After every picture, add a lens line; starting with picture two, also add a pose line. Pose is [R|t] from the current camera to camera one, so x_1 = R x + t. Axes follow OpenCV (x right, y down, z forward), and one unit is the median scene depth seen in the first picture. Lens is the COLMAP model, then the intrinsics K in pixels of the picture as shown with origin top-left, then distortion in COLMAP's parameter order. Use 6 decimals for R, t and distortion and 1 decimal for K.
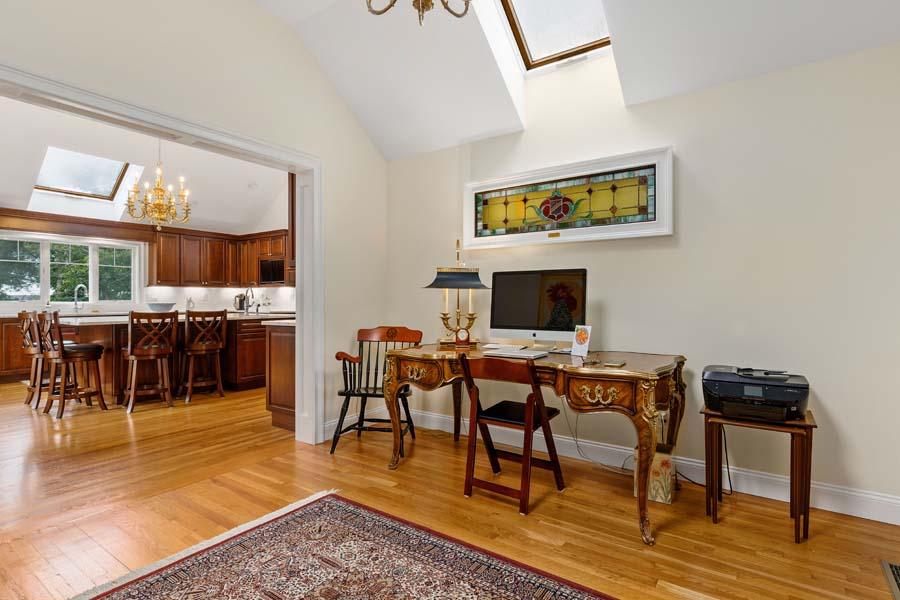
lens RADIAL K [[455.9, 0, 450.0], [0, 455.9, 300.0], [0, 0, 1]] dist [-0.001158, -0.000089]
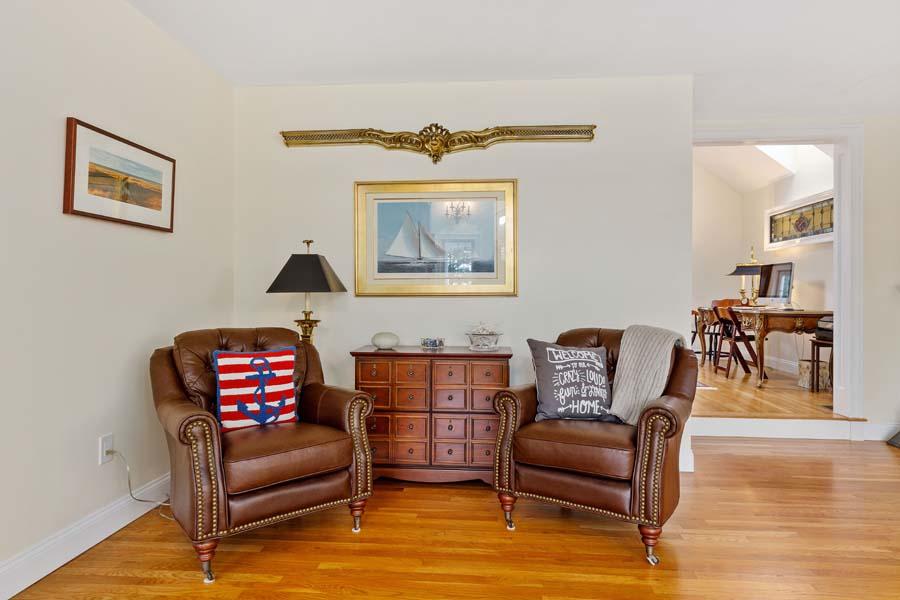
lens RADIAL K [[550.7, 0, 450.0], [0, 550.7, 300.0], [0, 0, 1]] dist [-0.000500, -0.000168]
pose [[0.492971, 0.009793, -0.869991, 1.266648], [0.006253, 0.999871, 0.014799, 0.030961], [0.870023, -0.012735, 0.492846, -1.019281]]
